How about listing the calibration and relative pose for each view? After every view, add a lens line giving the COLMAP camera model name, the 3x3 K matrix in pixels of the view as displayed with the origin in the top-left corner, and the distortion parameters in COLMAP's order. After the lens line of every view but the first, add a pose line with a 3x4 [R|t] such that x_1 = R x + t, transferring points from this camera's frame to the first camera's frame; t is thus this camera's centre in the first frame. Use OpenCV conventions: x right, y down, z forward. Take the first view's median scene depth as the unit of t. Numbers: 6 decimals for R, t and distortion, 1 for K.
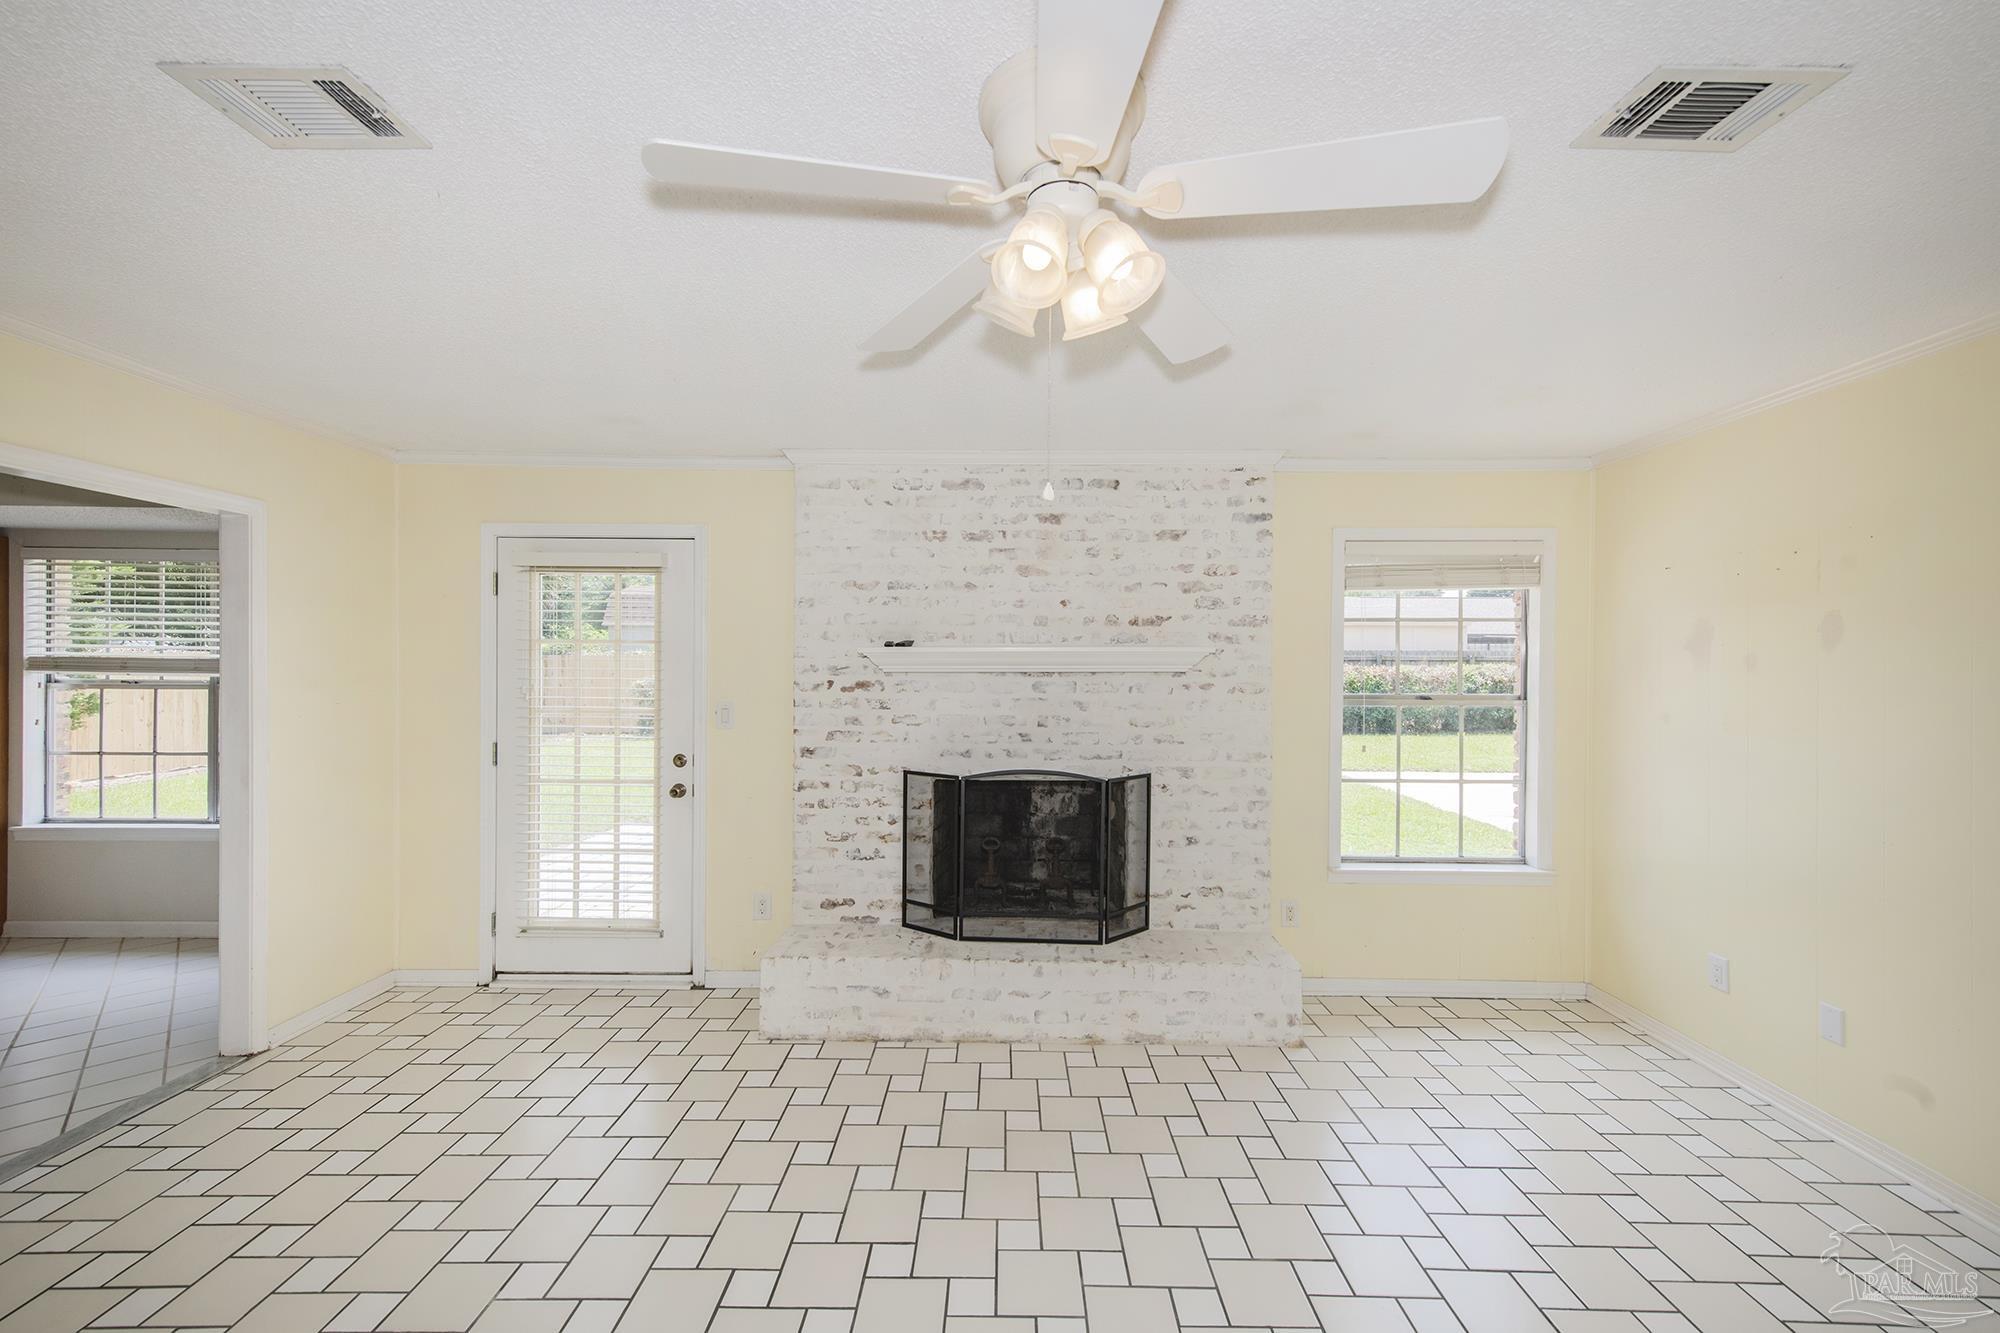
lens RADIAL K [[807.6, 0, 989.8], [0, 807.6, 663.6], [0, 0, 1]] dist [-0.000427, -0.001182]
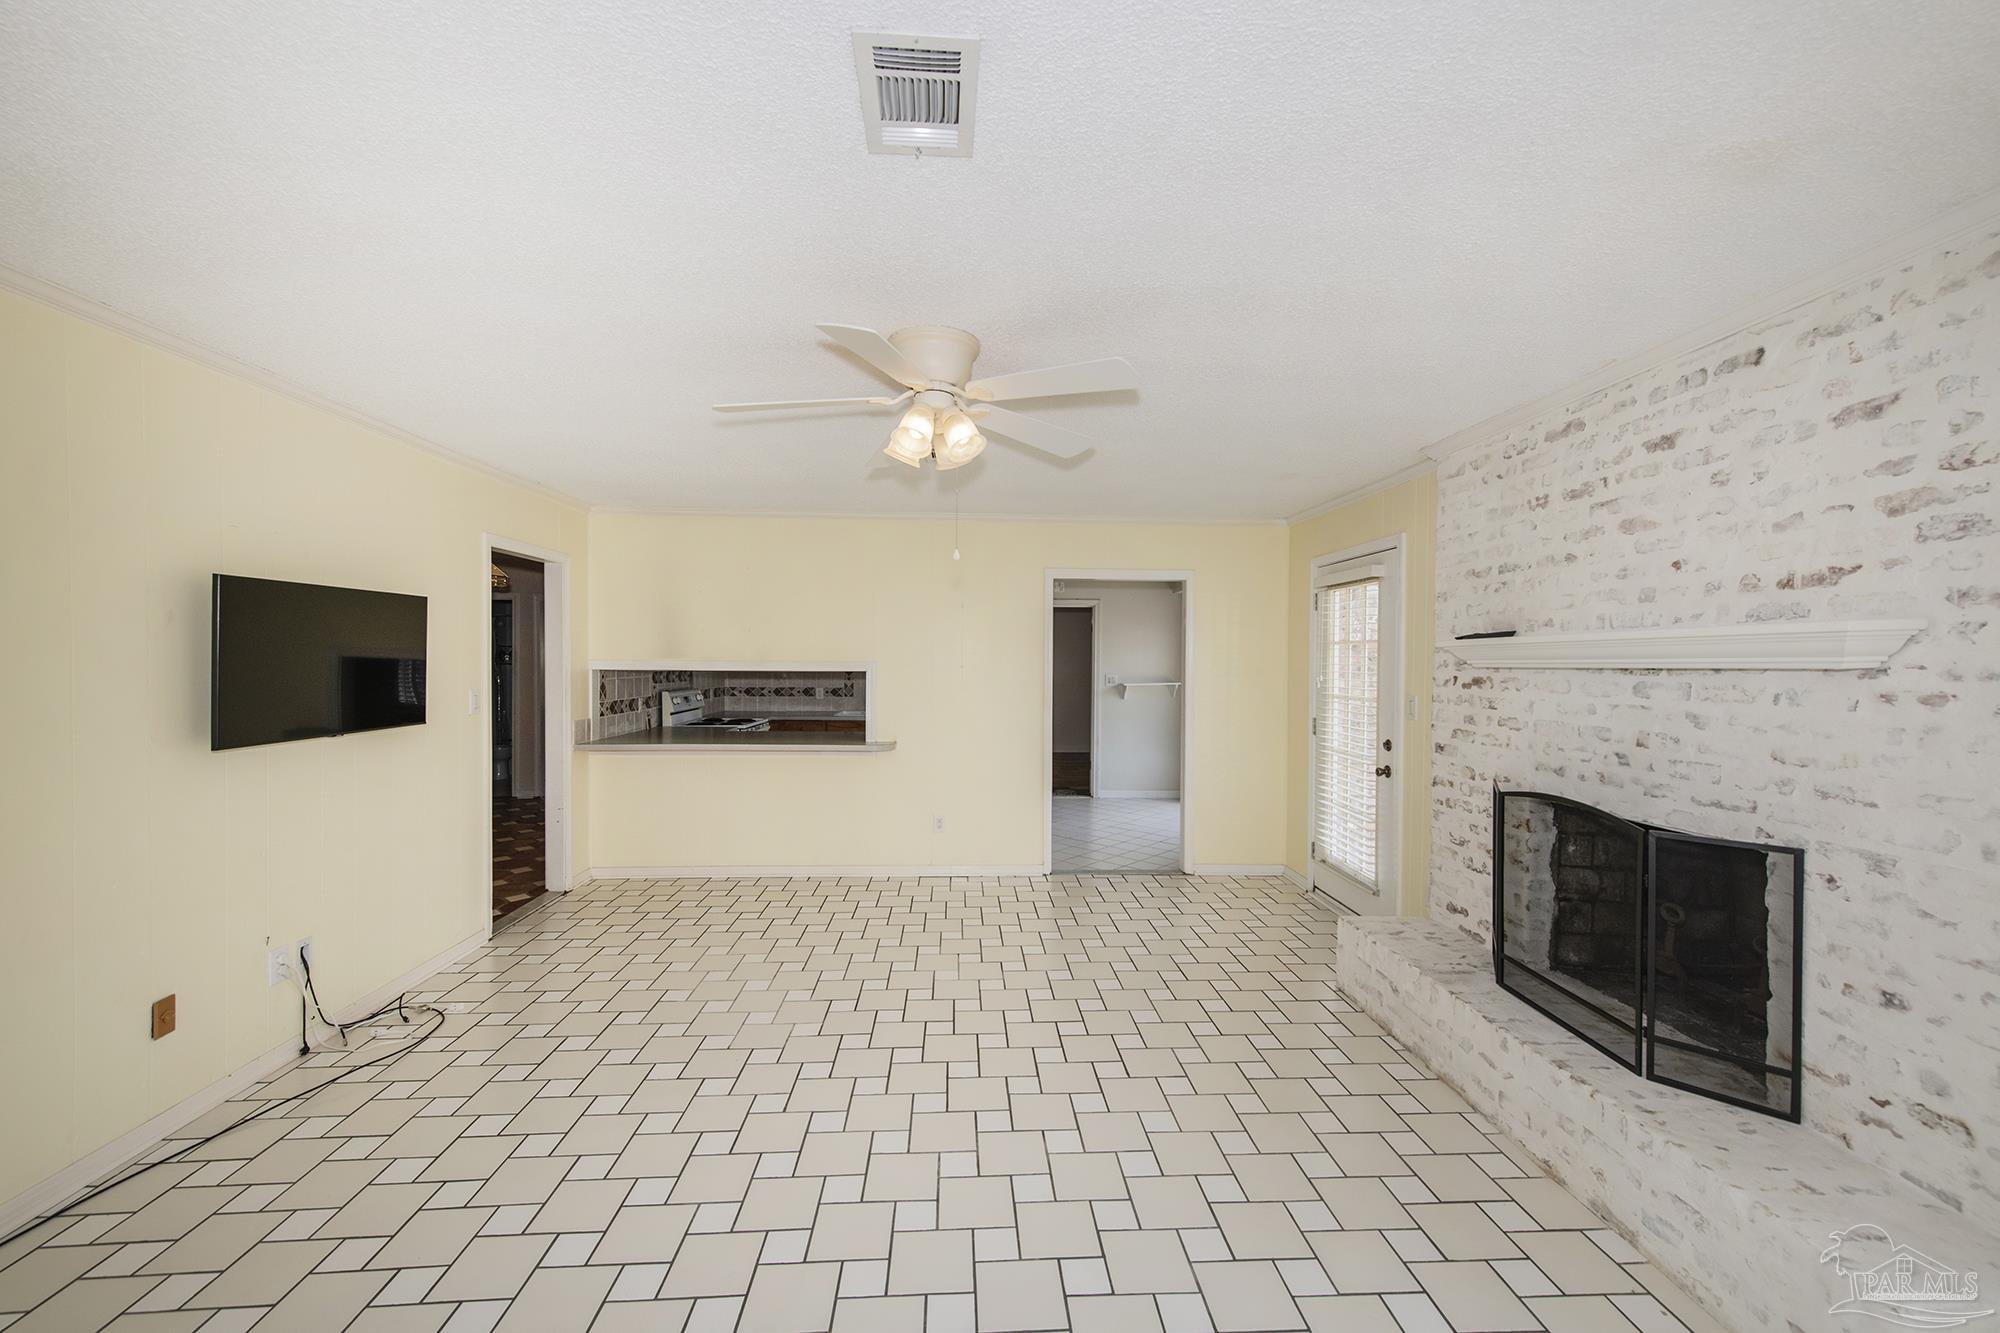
lens RADIAL K [[796.5, 0, 991.4], [0, 796.5, 666.5], [0, 0, 1]] dist [-0.000490, -0.000164]
pose [[0.043075, 0.002556, -0.999069, 0.725103], [-0.000591, 0.999997, 0.002533, 0.007366], [0.999072, 0.000481, 0.043076, 0.407965]]
